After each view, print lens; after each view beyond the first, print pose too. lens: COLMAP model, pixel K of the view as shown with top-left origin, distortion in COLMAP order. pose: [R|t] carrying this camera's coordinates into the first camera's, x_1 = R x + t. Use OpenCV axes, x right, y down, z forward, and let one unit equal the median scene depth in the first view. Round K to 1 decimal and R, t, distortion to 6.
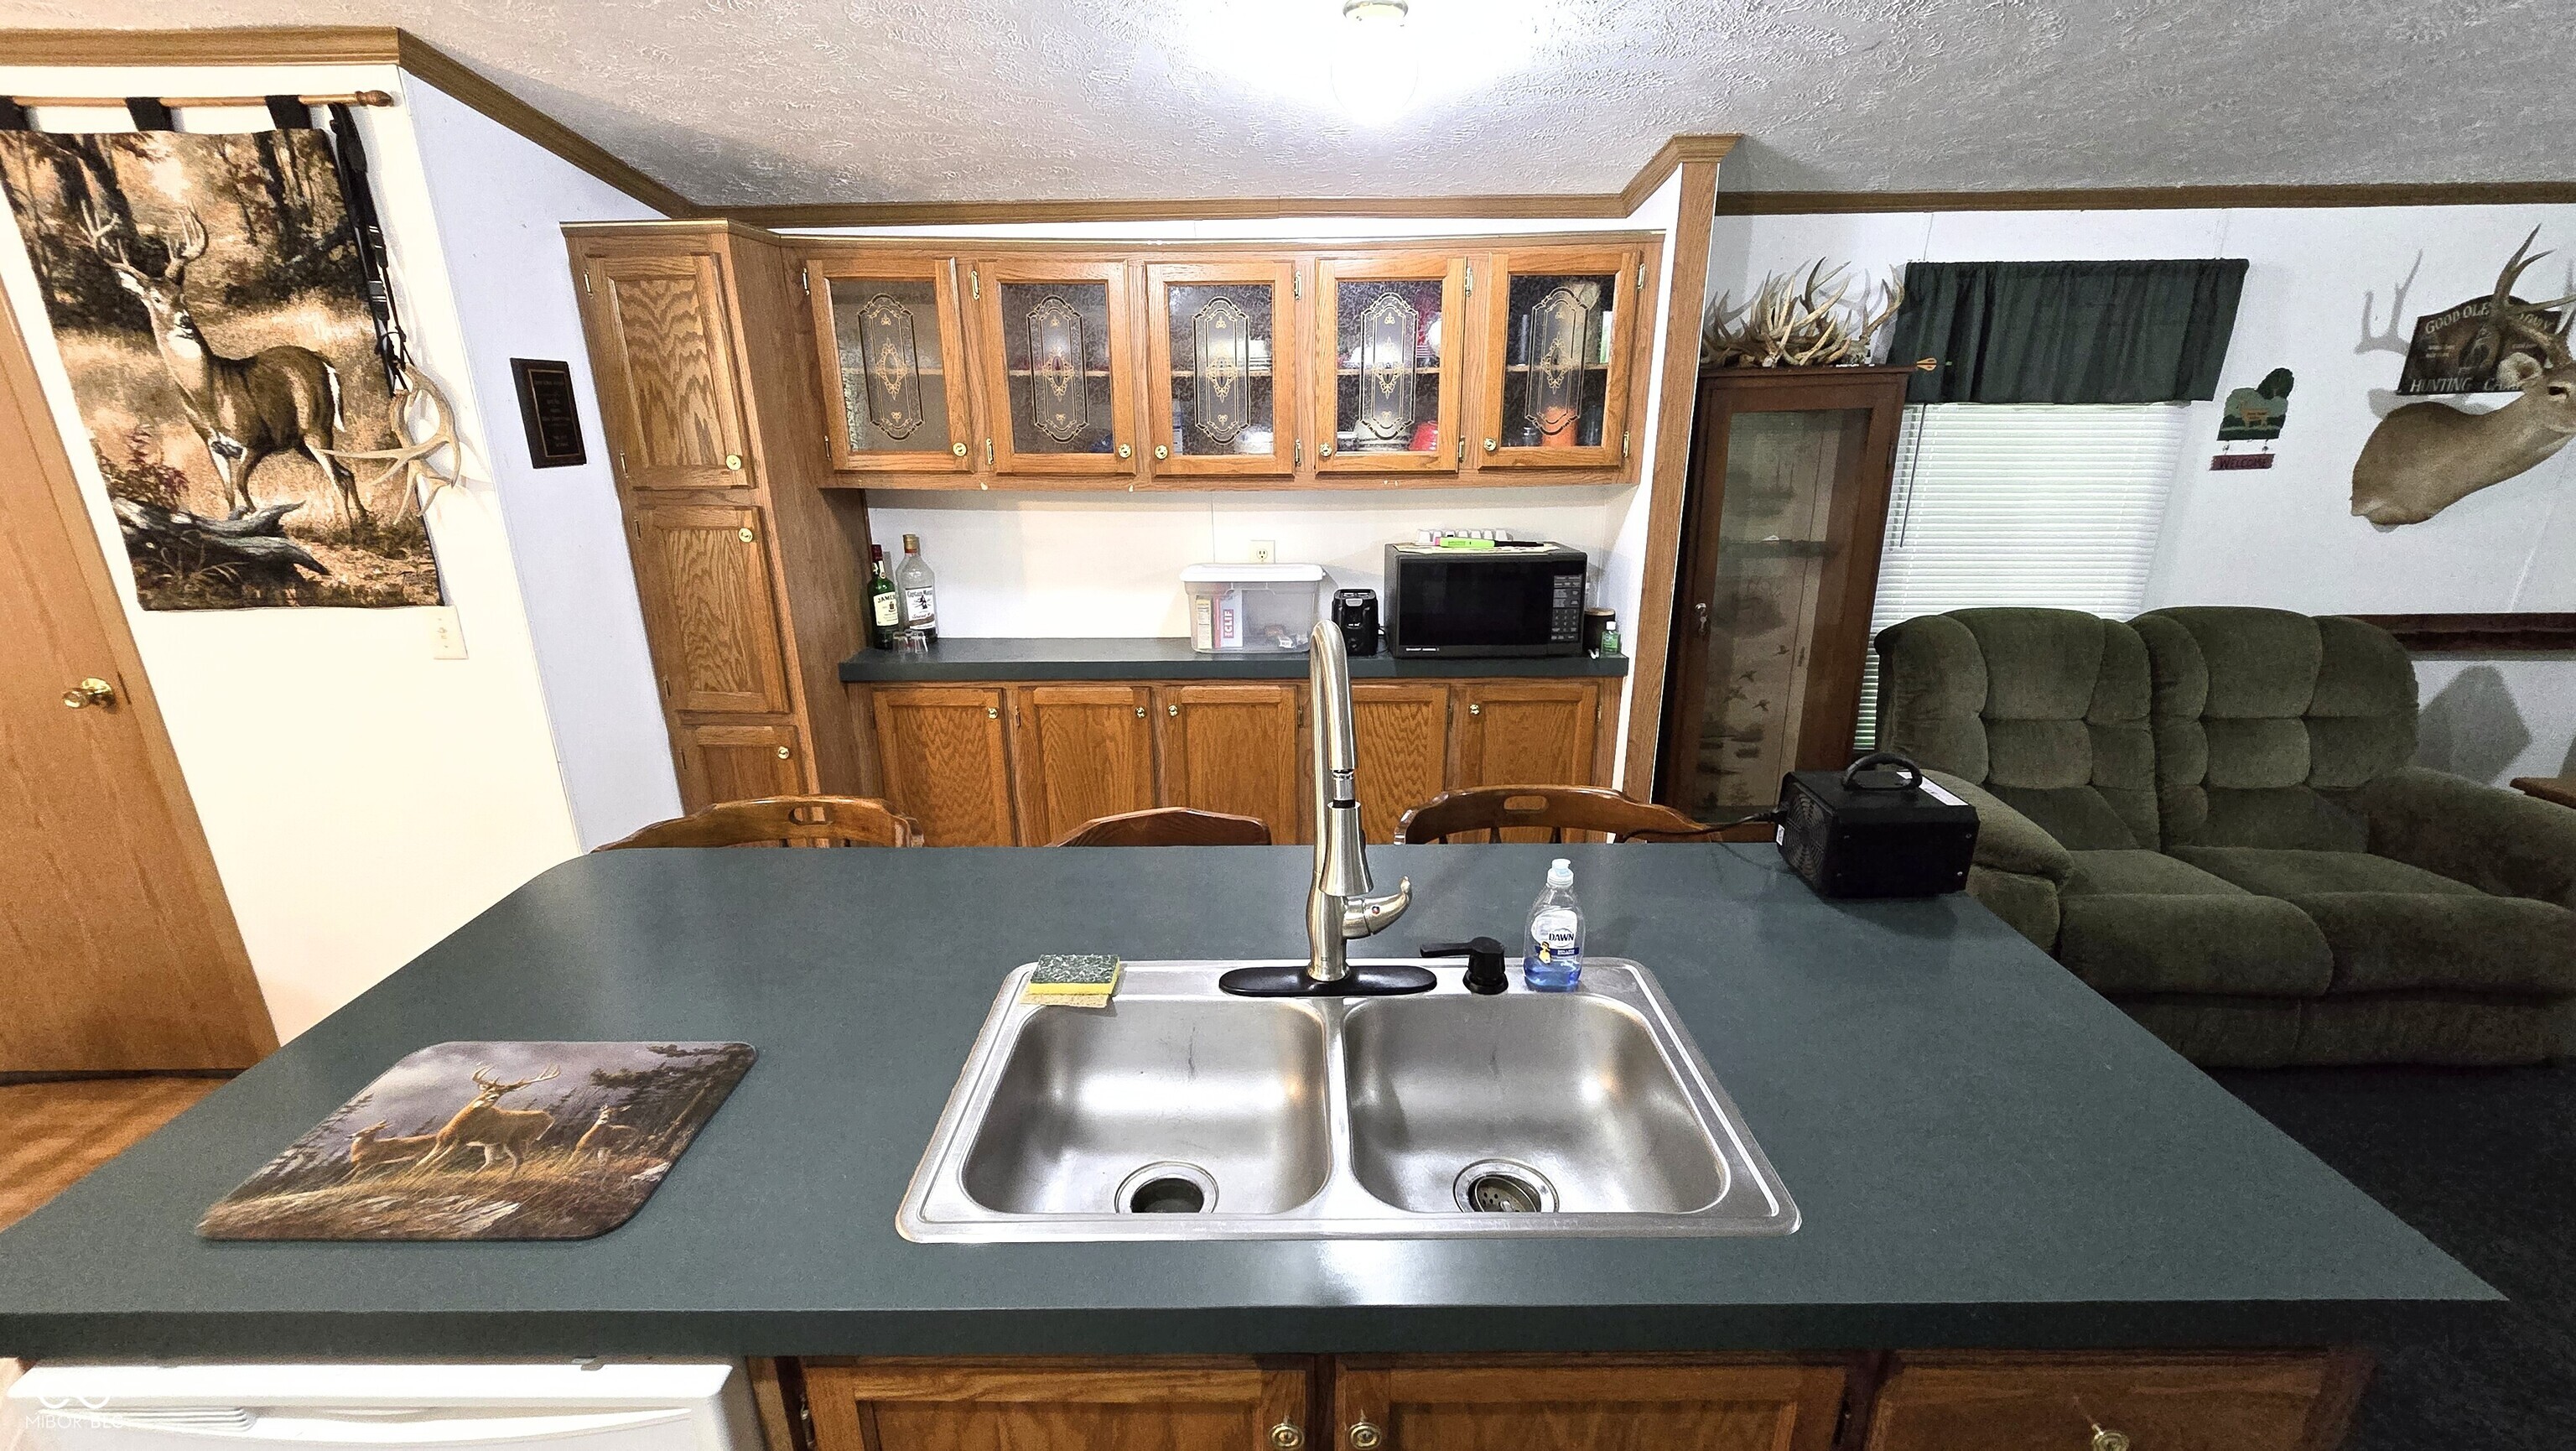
lens RADIAL K [[1060.2, 0, 1283.2], [0, 1060.2, 747.7], [0, 0, 1]] dist [-0.001966, 0.000221]
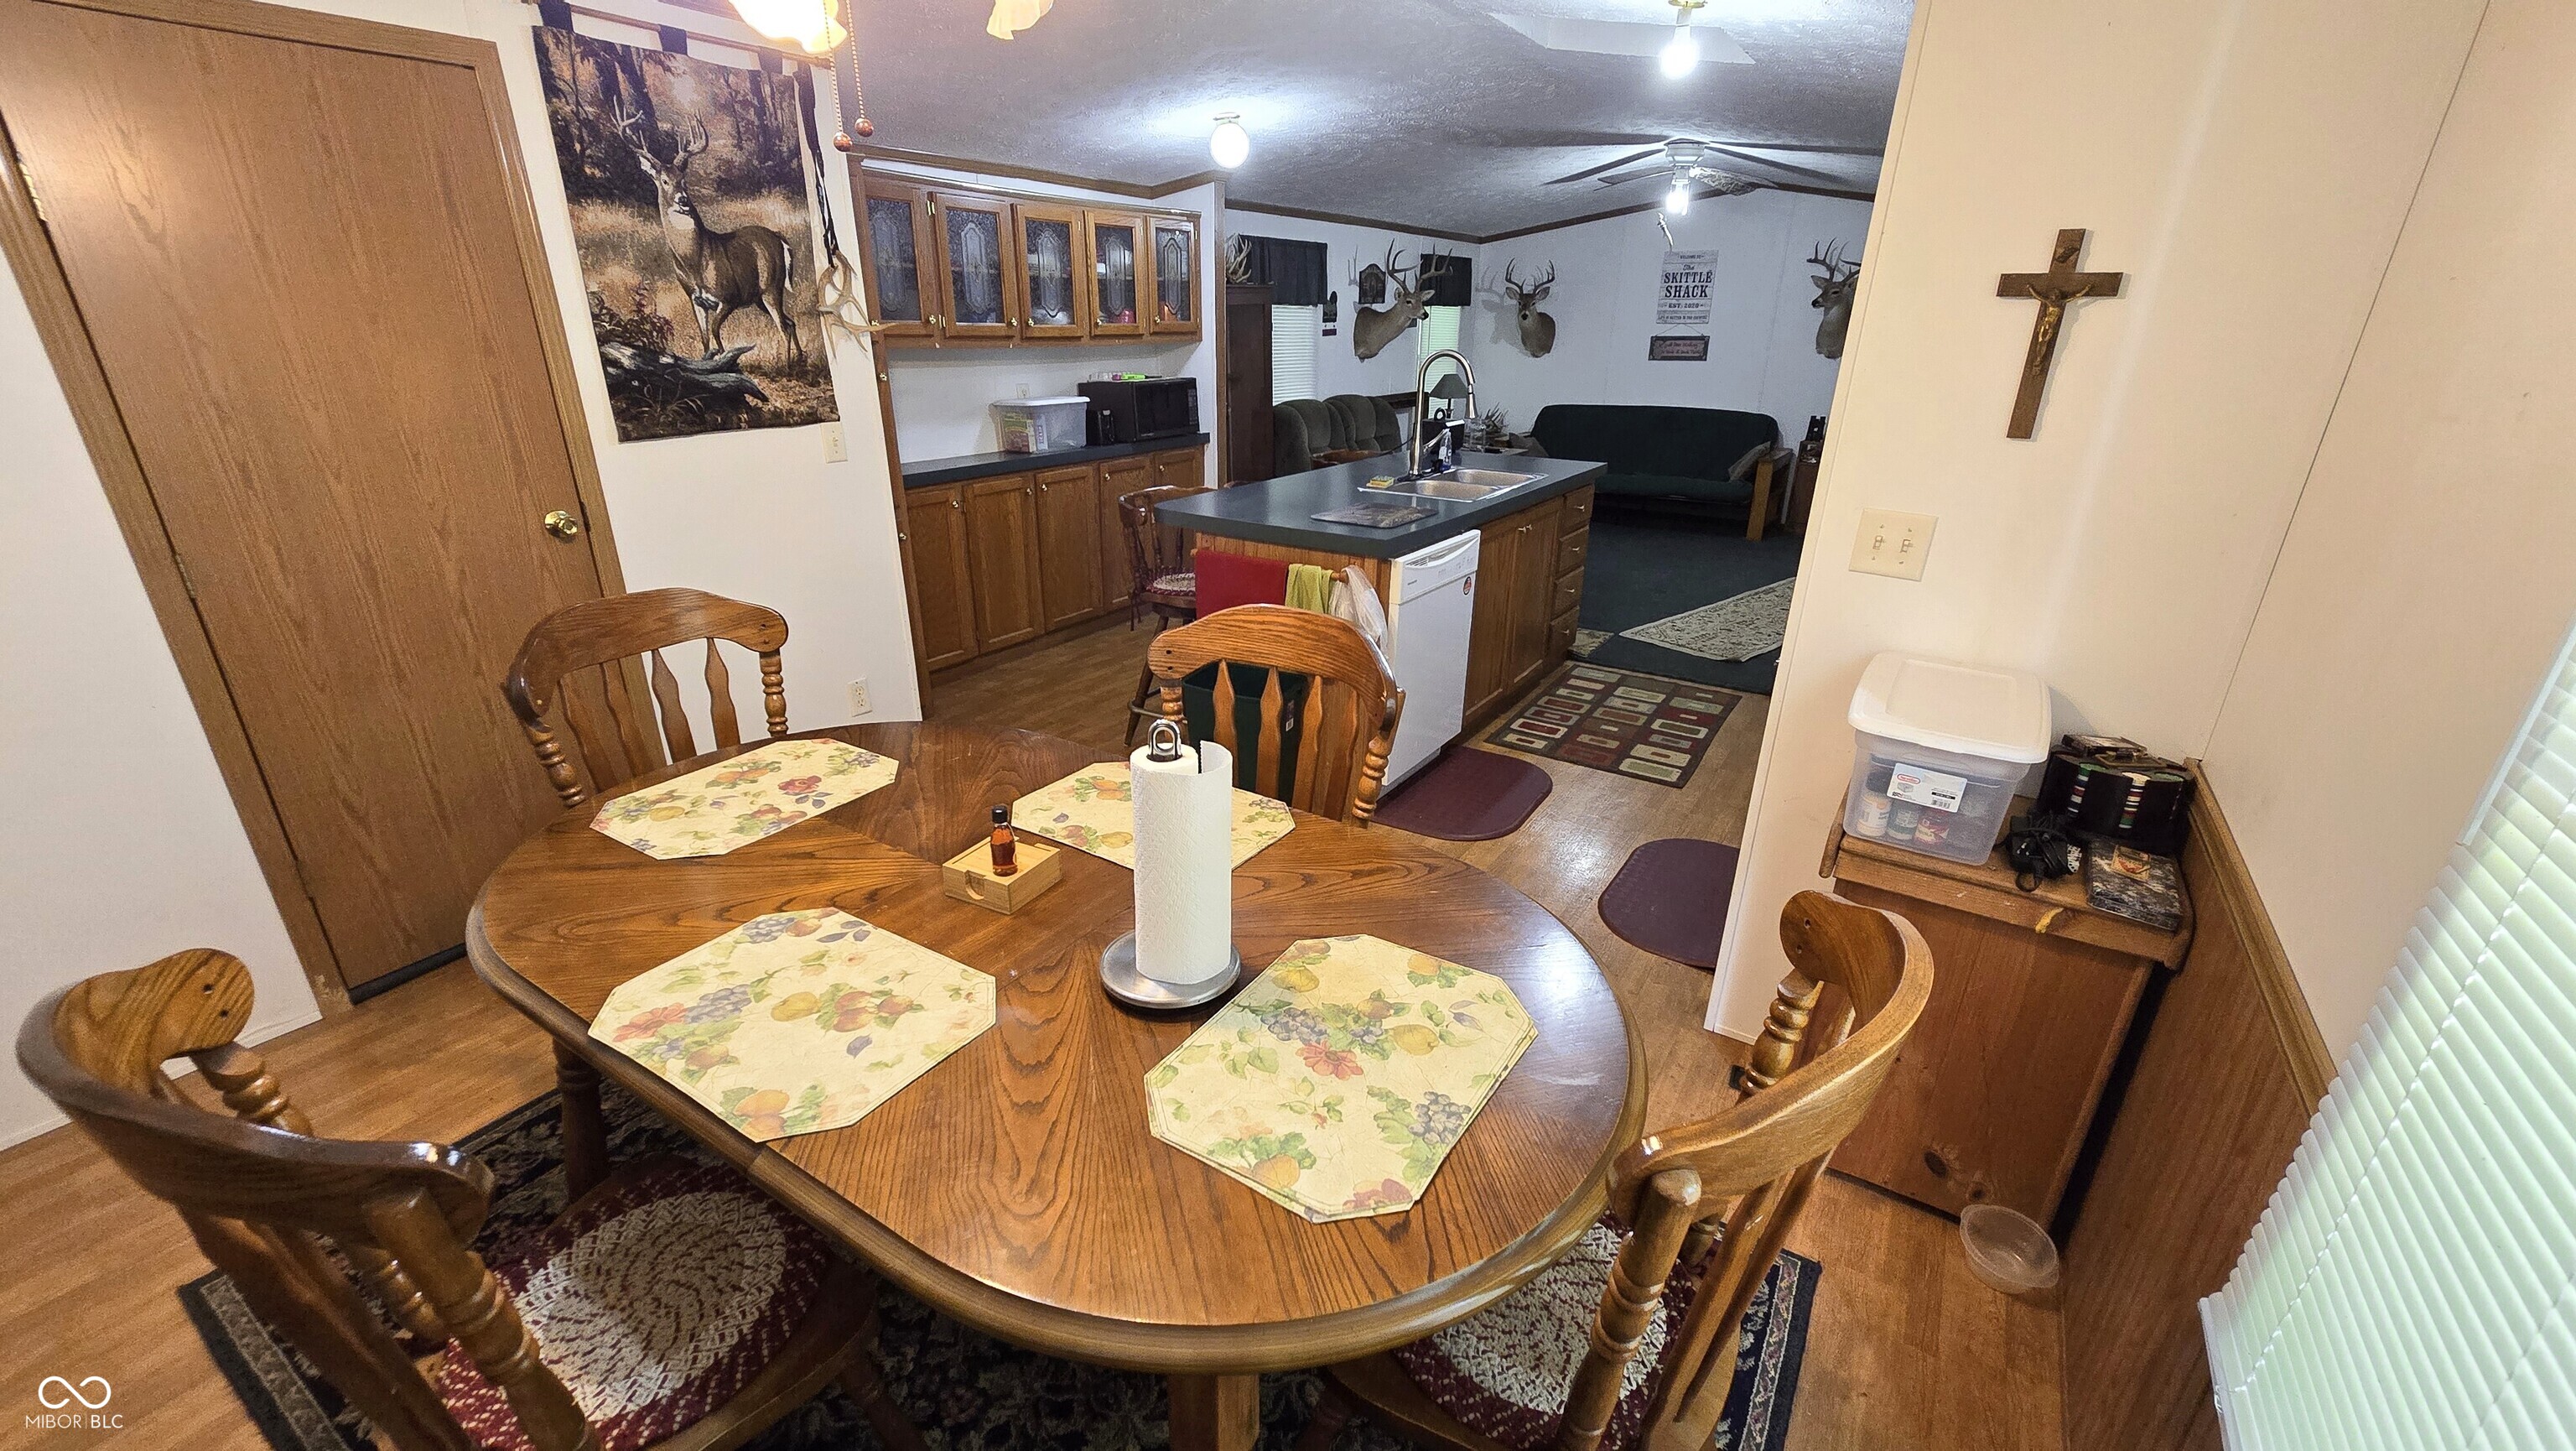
lens RADIAL K [[1060.2, 0, 1283.2], [0, 1060.2, 747.7], [0, 0, 1]] dist [-0.001966, 0.000221]
pose [[0.536755, -0.307274, 0.785797, -1.804423], [0.257195, 0.946590, 0.194467, 0.165205], [-0.803582, 0.097722, 0.587116, -0.283662]]
